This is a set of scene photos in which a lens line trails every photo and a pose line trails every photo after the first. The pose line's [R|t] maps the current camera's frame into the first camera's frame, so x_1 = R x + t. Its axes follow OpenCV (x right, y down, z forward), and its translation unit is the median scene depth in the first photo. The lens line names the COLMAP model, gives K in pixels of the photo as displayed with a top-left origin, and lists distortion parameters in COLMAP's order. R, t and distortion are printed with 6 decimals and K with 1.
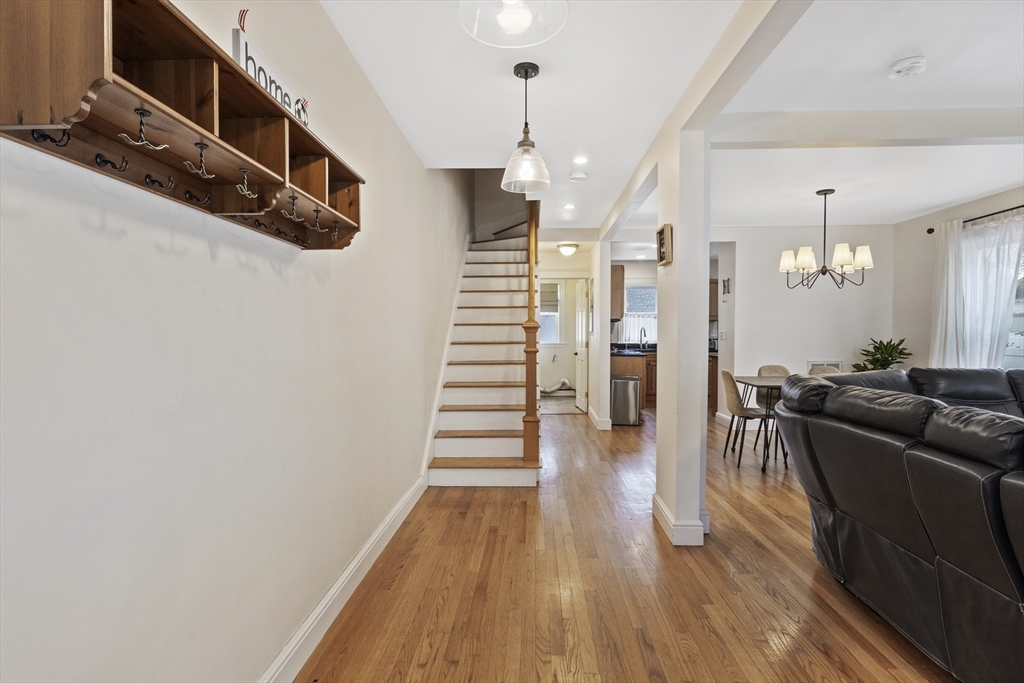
lens RADIAL K [[520.1, 0, 501.8], [0, 520.1, 345.7], [0, 0, 1]] dist [-0.009506, 0.000378]
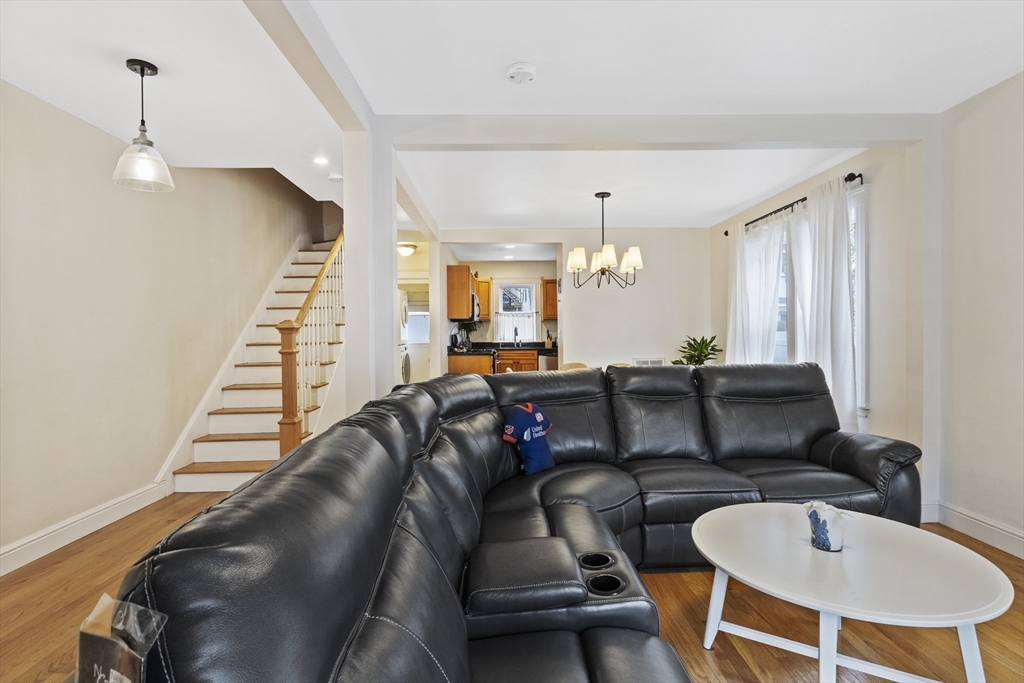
lens RADIAL K [[520.1, 0, 484.2], [0, 520.1, 341.4], [0, 0, 1]] dist [-0.009506, 0.000378]
pose [[0.996490, -0.009436, 0.083181, 0.312030], [0.010009, 0.999929, -0.006470, -0.000153], [-0.083114, 0.007280, 0.996513, -0.010906]]
